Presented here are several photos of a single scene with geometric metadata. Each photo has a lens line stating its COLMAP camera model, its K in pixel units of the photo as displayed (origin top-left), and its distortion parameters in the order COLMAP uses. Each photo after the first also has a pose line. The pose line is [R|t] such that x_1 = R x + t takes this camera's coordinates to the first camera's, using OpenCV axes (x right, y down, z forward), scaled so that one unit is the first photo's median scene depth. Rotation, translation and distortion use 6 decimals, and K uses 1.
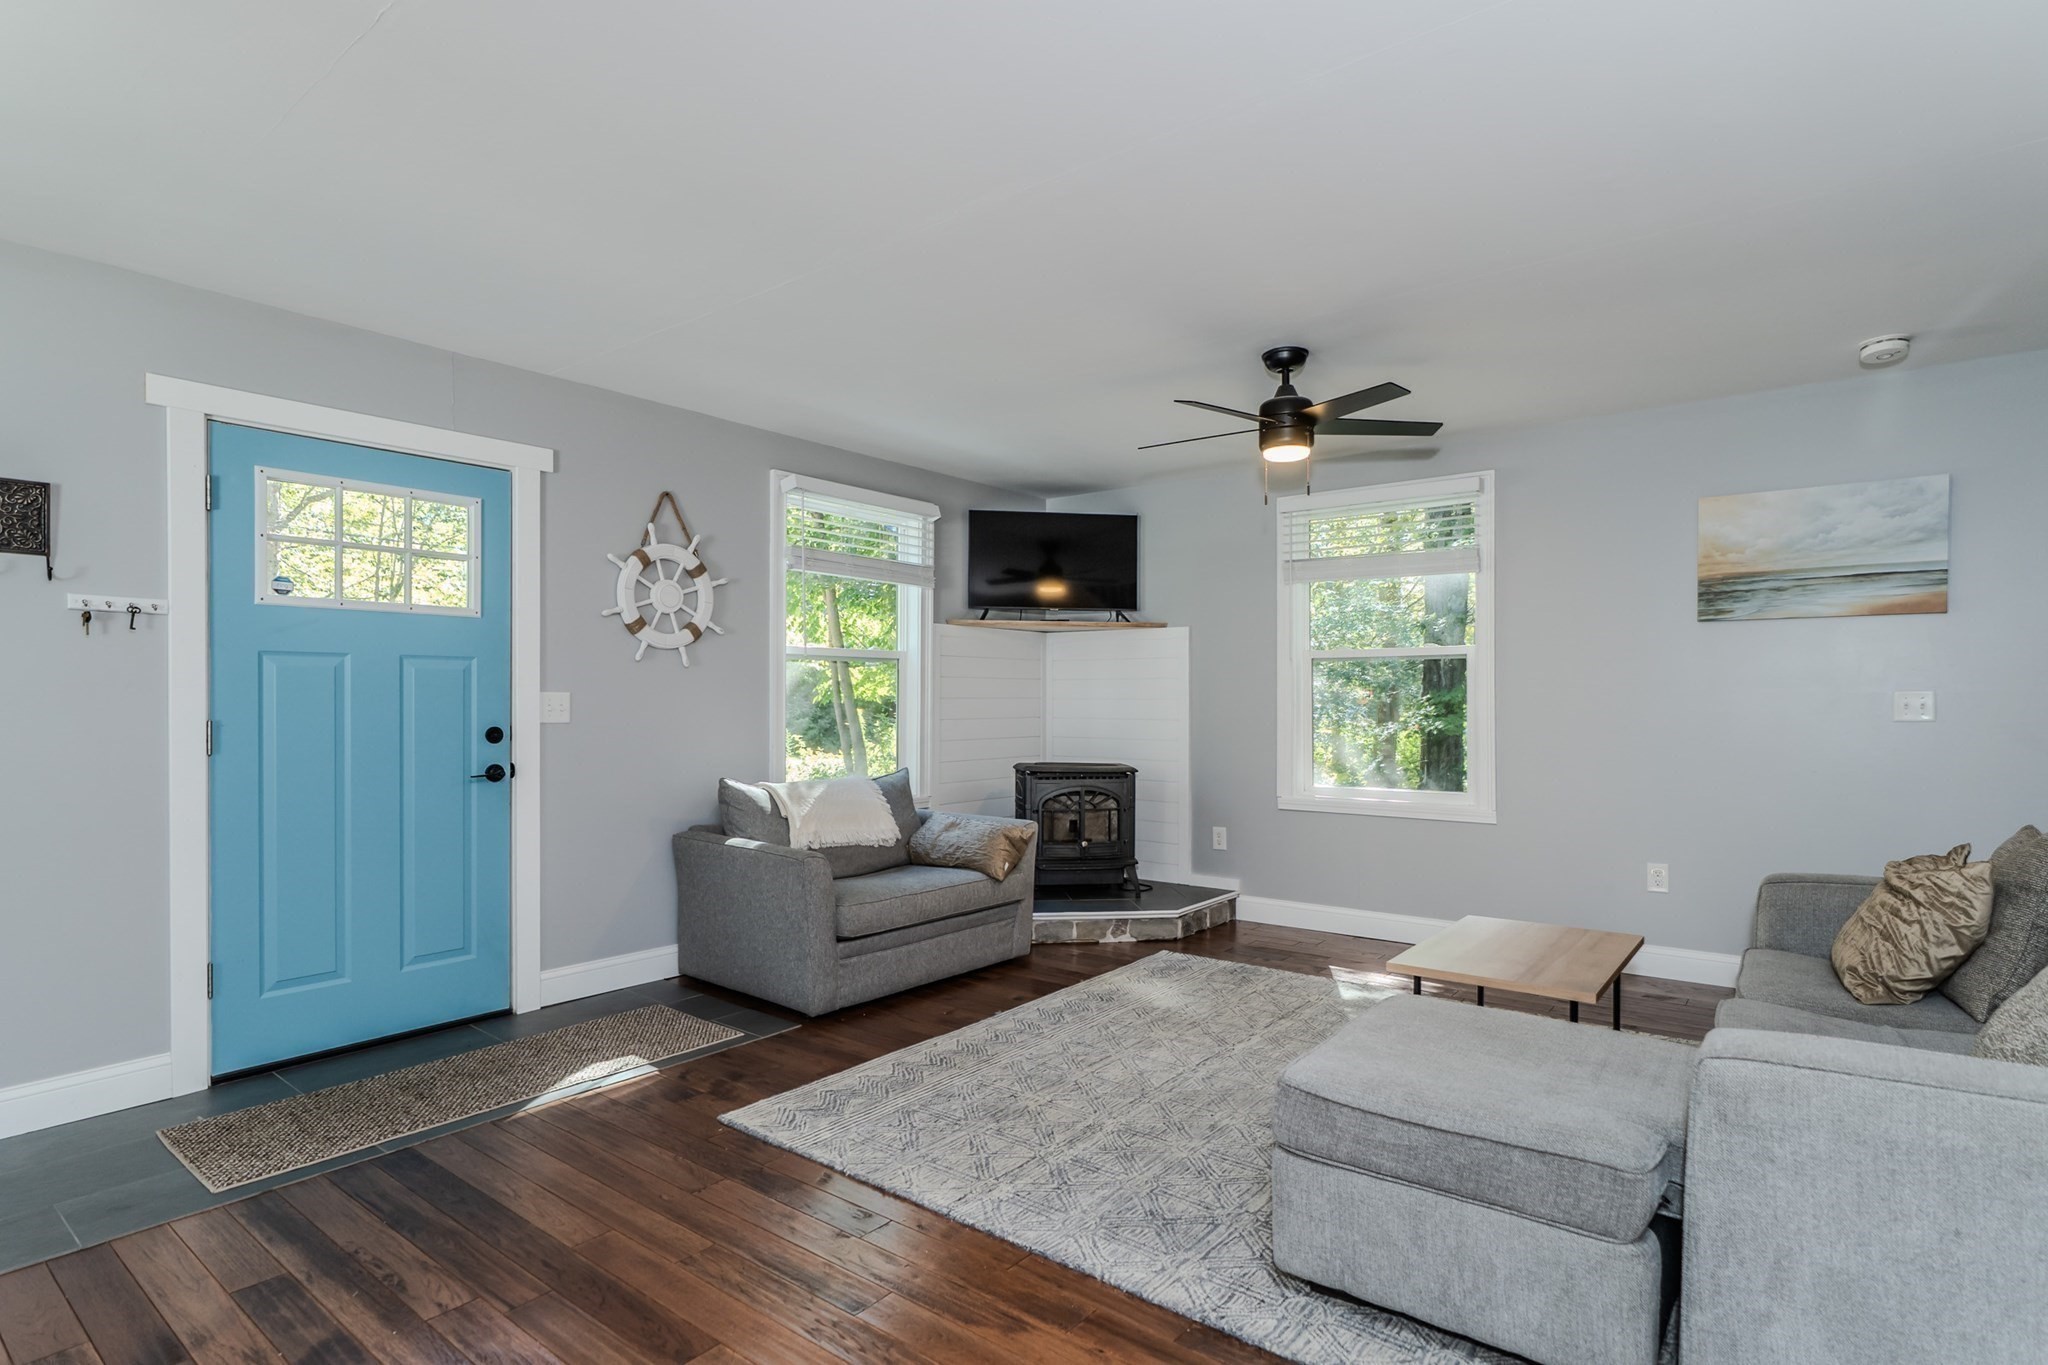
lens RADIAL K [[1078.4, 0, 1024.0], [0, 1078.4, 682.5], [0, 0, 1]] dist [0.001846, 0.000300]
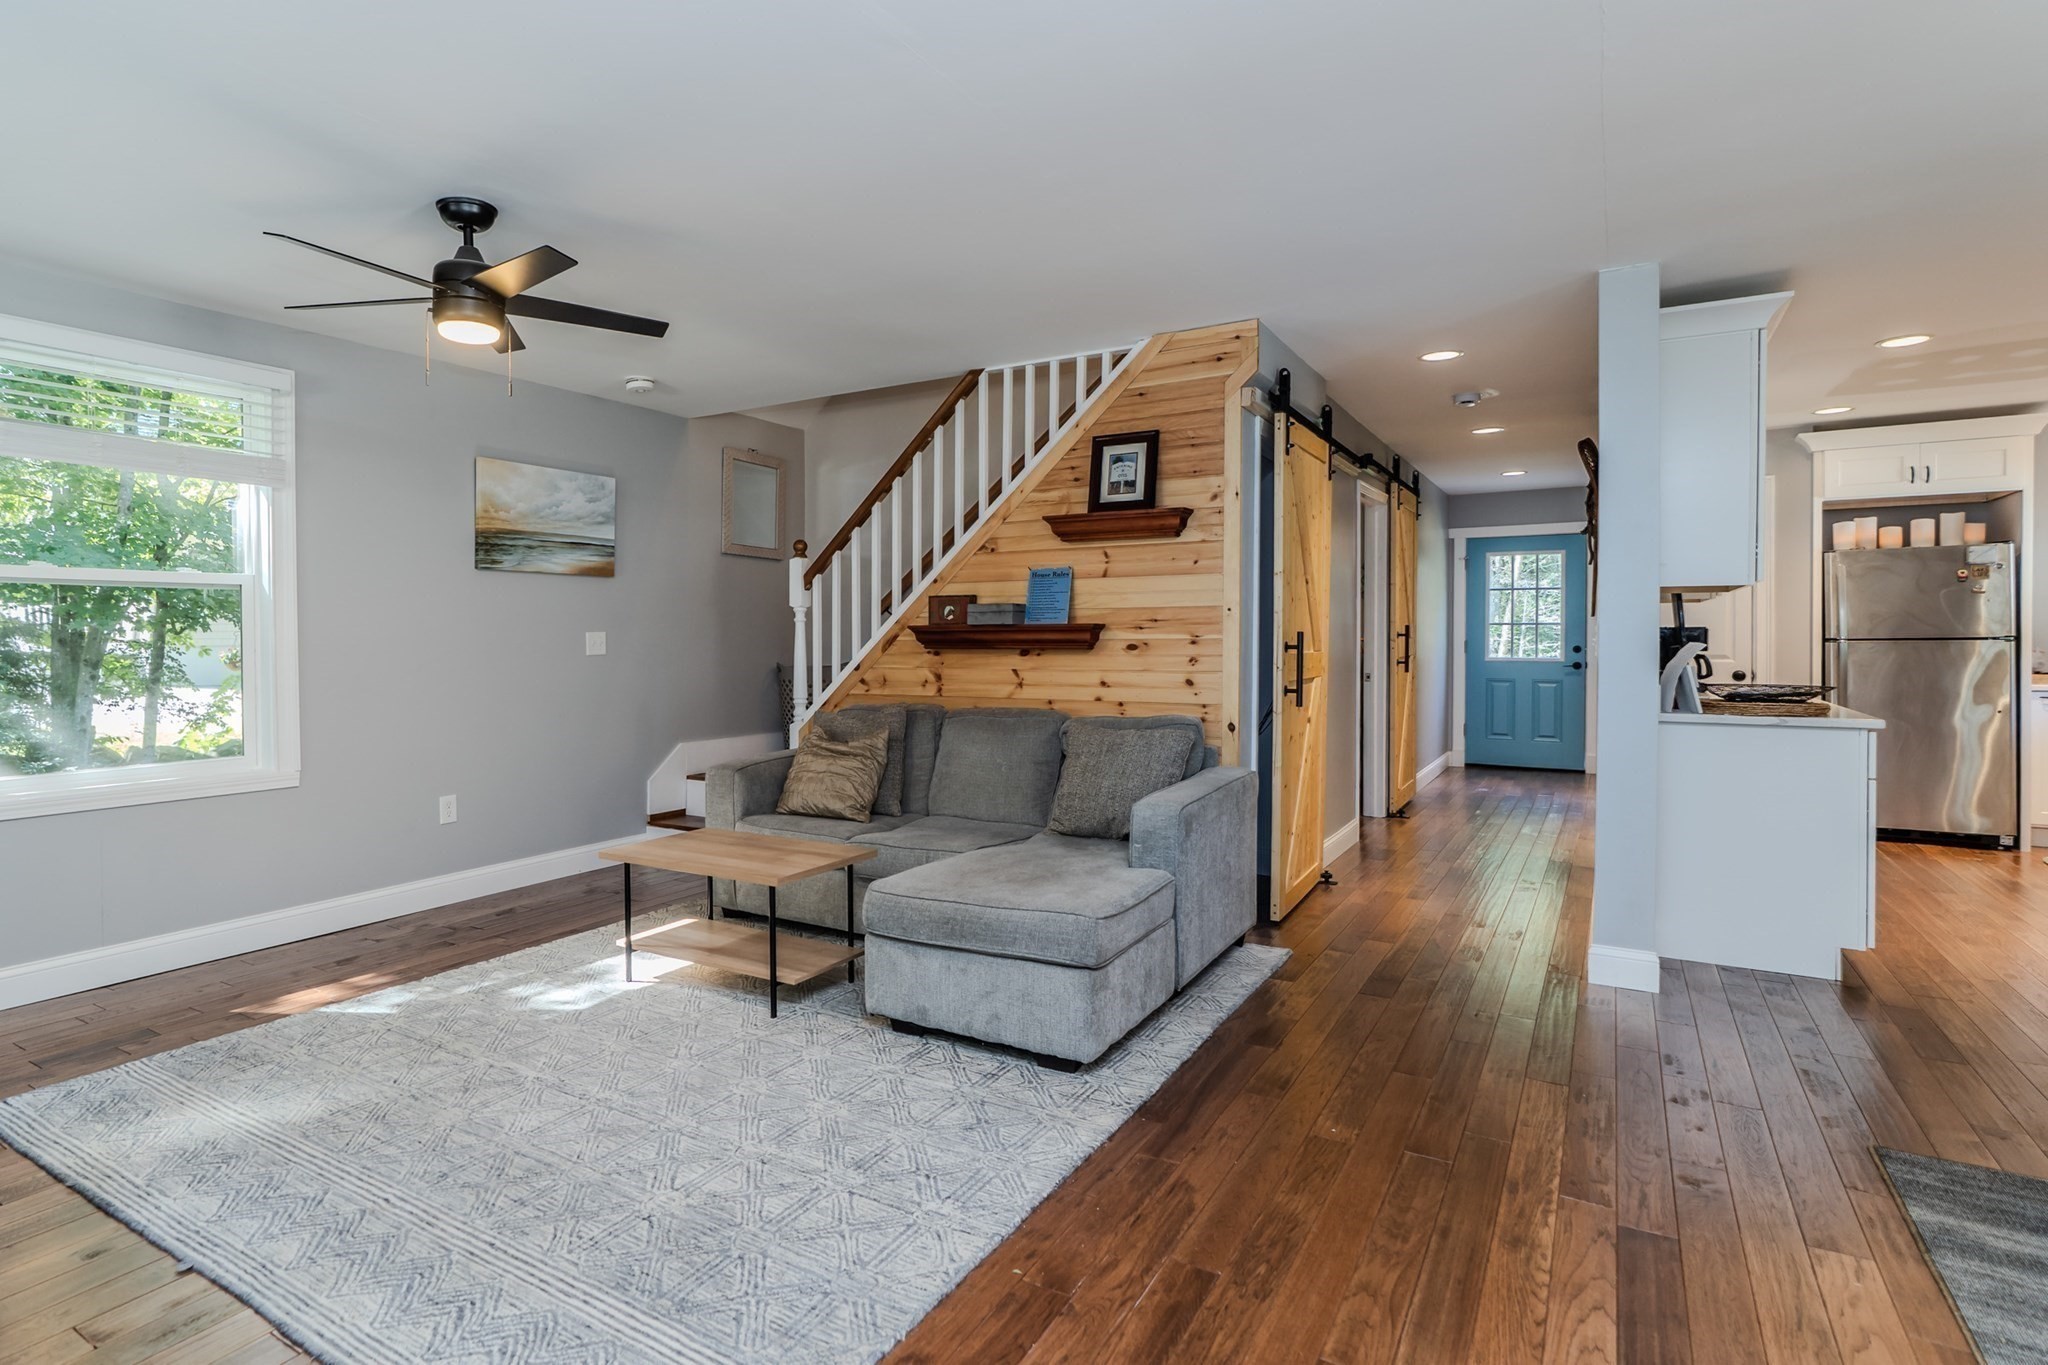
lens RADIAL K [[1005.9, 0, 1015.8], [0, 1005.9, 631.5], [0, 0, 1]] dist [-0.000844, -0.000022]
pose [[-0.125148, 0.004366, 0.992129, -0.502037], [-0.009333, 0.999941, -0.005577, 0.008959], [-0.992094, -0.009957, -0.125099, 0.633344]]
